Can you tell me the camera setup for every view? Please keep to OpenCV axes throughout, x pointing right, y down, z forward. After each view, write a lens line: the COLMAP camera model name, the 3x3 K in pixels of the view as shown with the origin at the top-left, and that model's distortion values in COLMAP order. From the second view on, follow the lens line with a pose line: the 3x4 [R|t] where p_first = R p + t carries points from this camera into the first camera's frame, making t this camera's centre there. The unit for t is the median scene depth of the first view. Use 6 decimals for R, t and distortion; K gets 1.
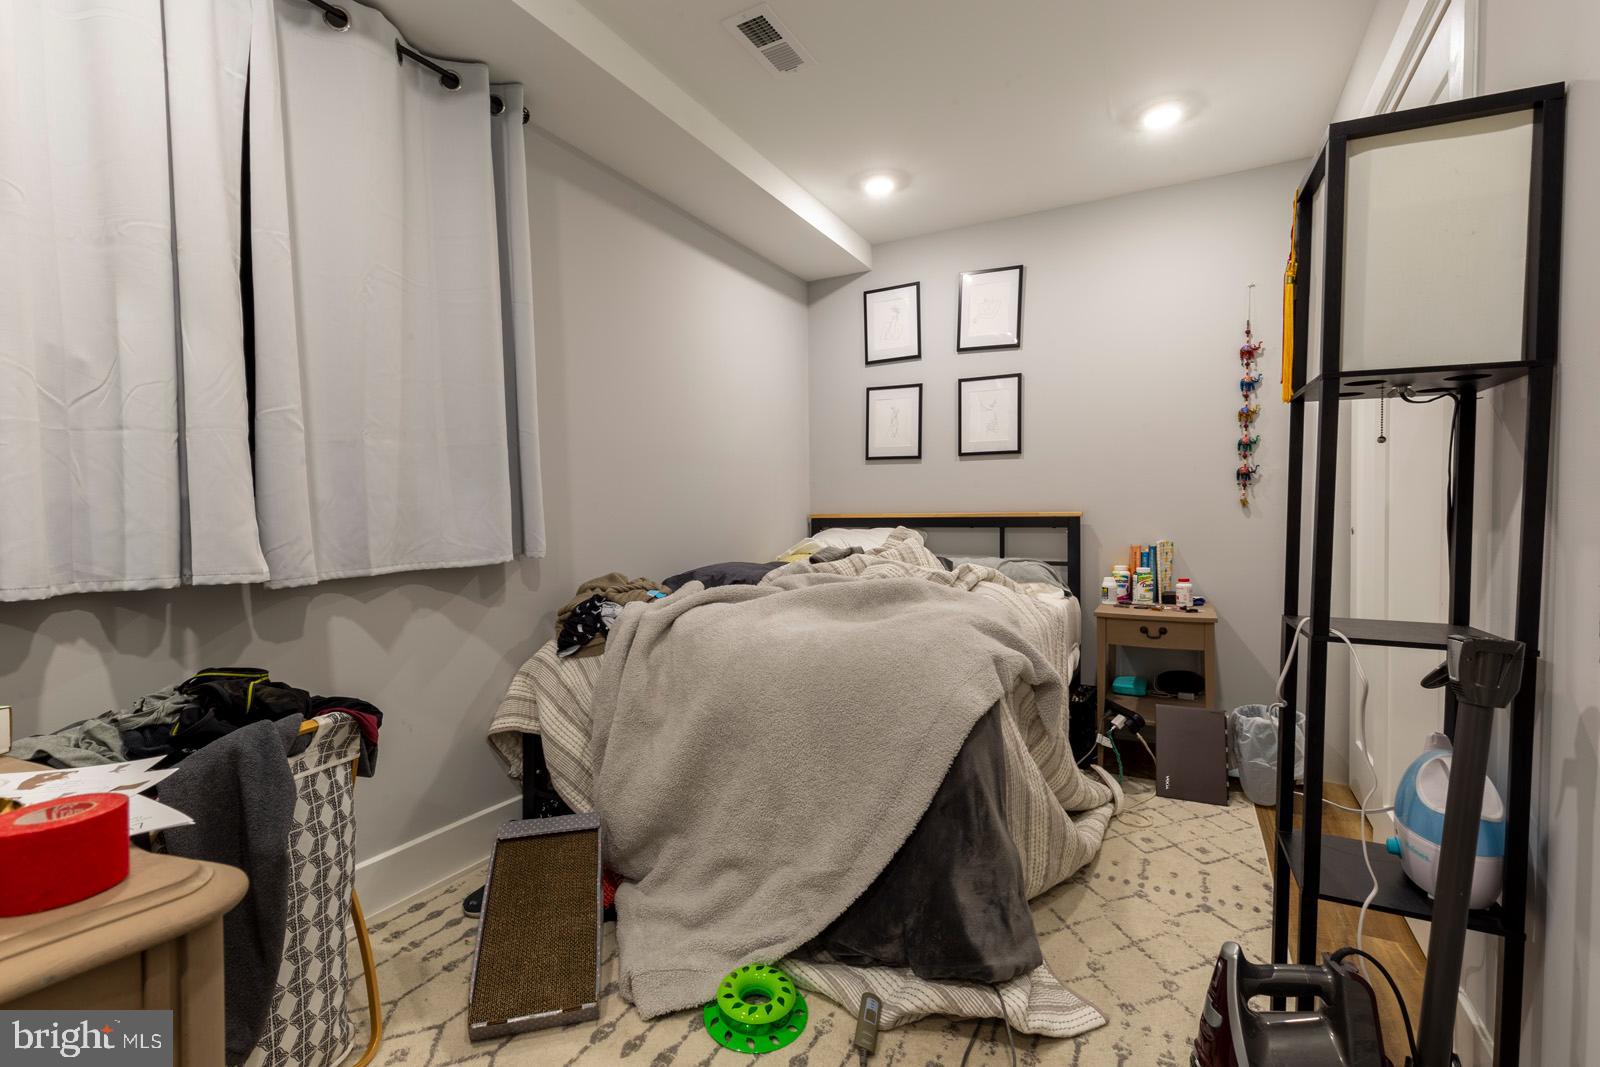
lens RADIAL K [[724.9, 0, 797.7], [0, 724.9, 534.4], [0, 0, 1]] dist [0.003434, -0.000403]
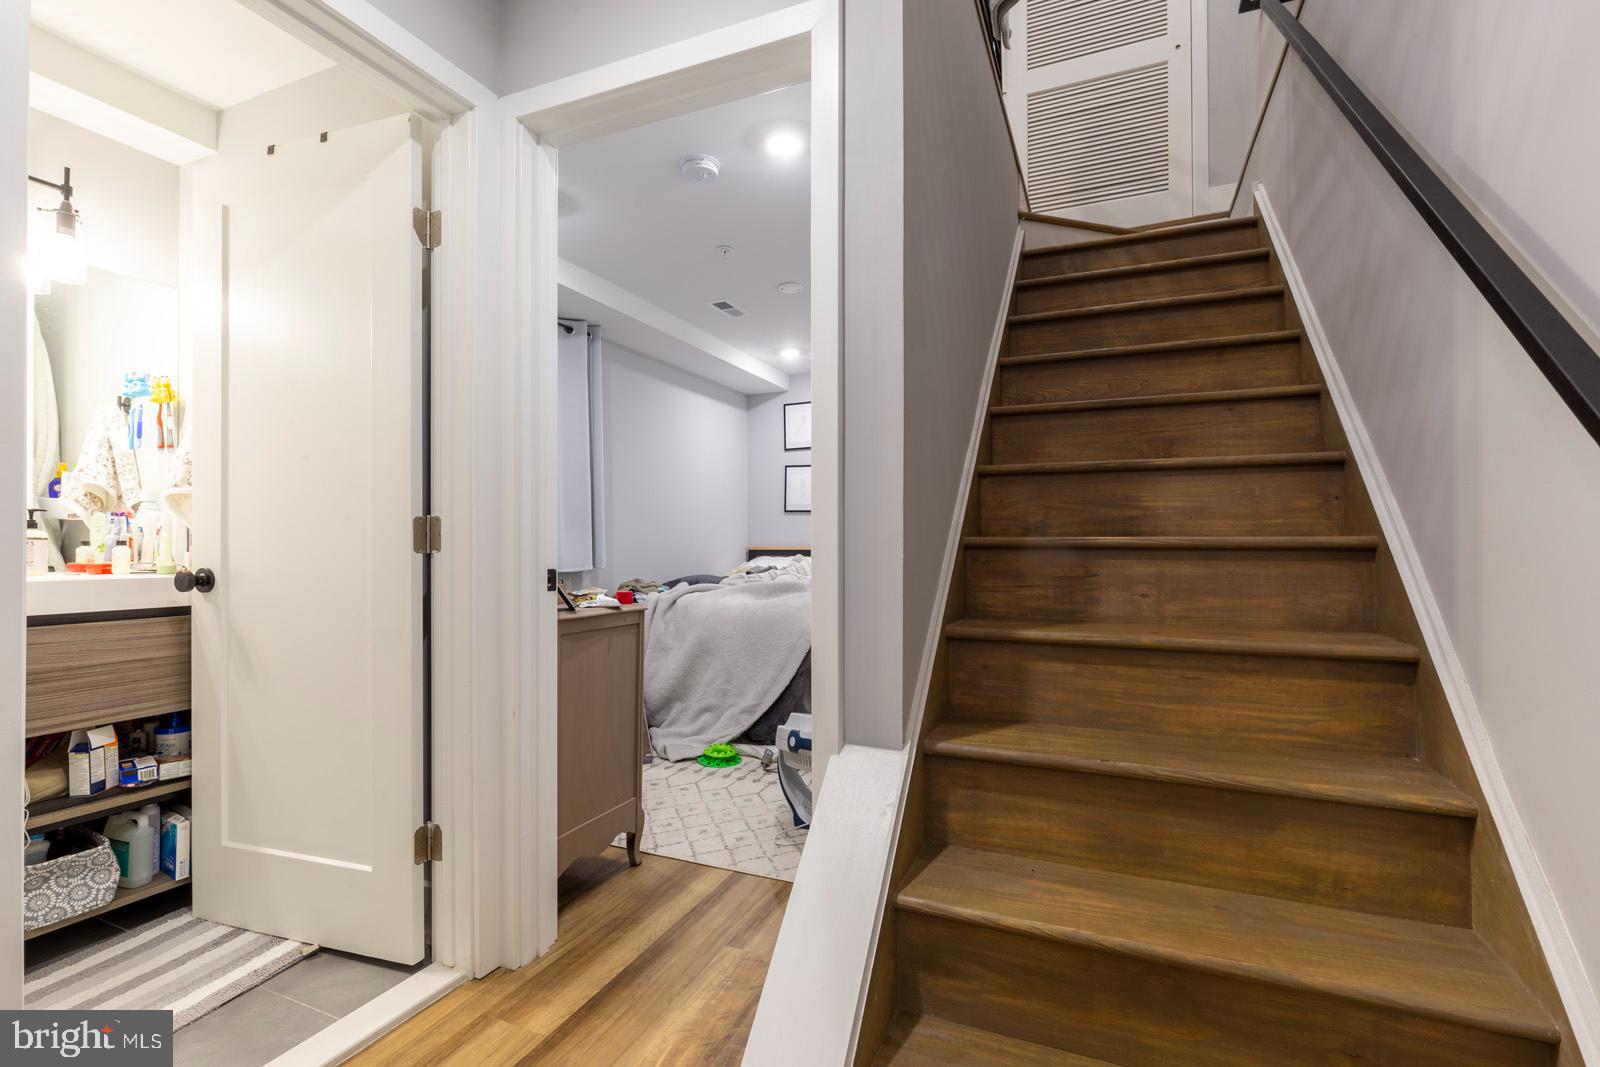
lens RADIAL K [[724.9, 0, 797.7], [0, 724.9, 534.4], [0, 0, 1]] dist [0.003434, -0.000403]
pose [[0.996662, 0.010607, 0.080948, -0.003240], [-0.006880, 0.998909, -0.046185, 0.030048], [-0.081349, 0.045474, 0.995648, -1.030042]]
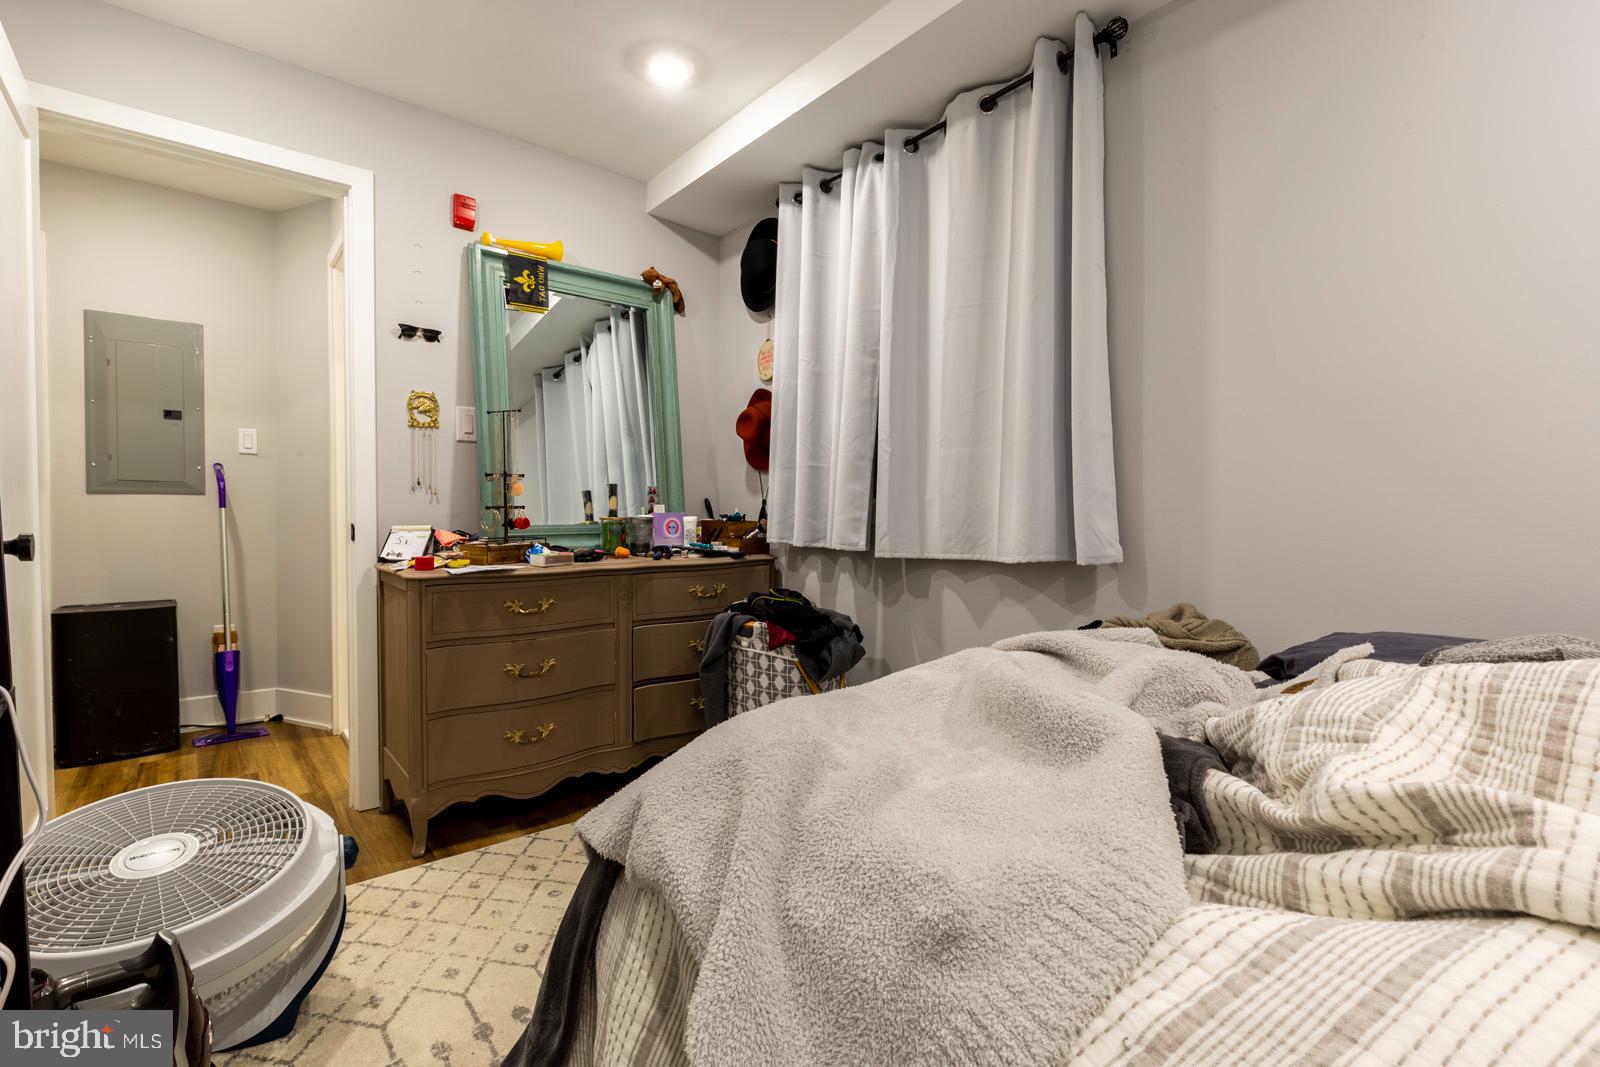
lens RADIAL K [[724.9, 0, 797.7], [0, 724.9, 534.4], [0, 0, 1]] dist [0.003434, -0.000403]
pose [[-0.392619, 0.031449, -0.919163, 0.600568], [-0.032204, 0.998332, 0.047914, -0.035100], [0.919137, 0.048412, -0.390952, 1.131824]]
